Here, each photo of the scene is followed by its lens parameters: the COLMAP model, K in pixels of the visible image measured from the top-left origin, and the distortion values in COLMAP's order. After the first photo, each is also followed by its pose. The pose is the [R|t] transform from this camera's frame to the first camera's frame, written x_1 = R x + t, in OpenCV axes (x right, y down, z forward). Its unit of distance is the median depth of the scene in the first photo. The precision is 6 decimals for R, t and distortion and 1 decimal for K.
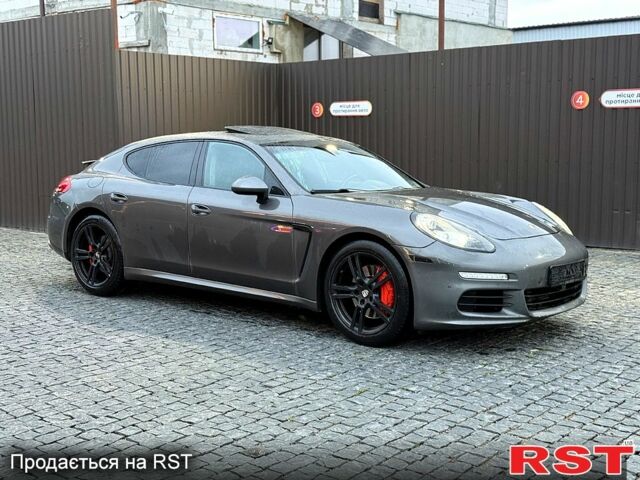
lens RADIAL K [[887.1, 0, 320.0], [0, 887.1, 240.0], [0, 0, 1]] dist [0.208848, -0.483348]
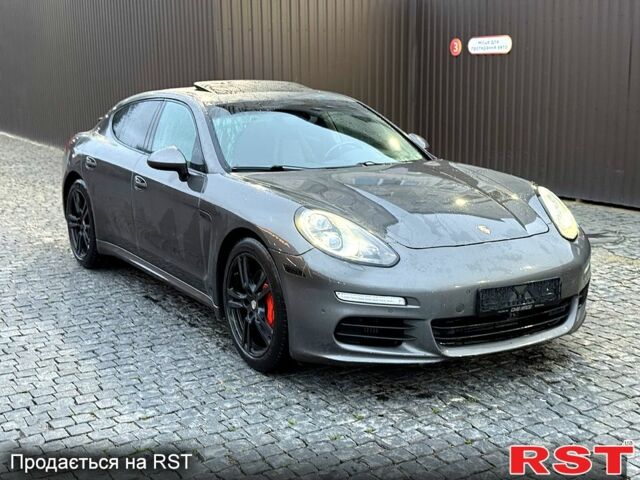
lens RADIAL K [[887.1, 0, 320.0], [0, 887.1, 240.0], [0, 0, 1]] dist [0.208848, -0.483348]
pose [[0.946399, 0.052858, -0.318644, 0.363566], [-0.027330, 0.996086, 0.084062, -0.067076], [0.321841, -0.070848, 0.944139, 0.281758]]
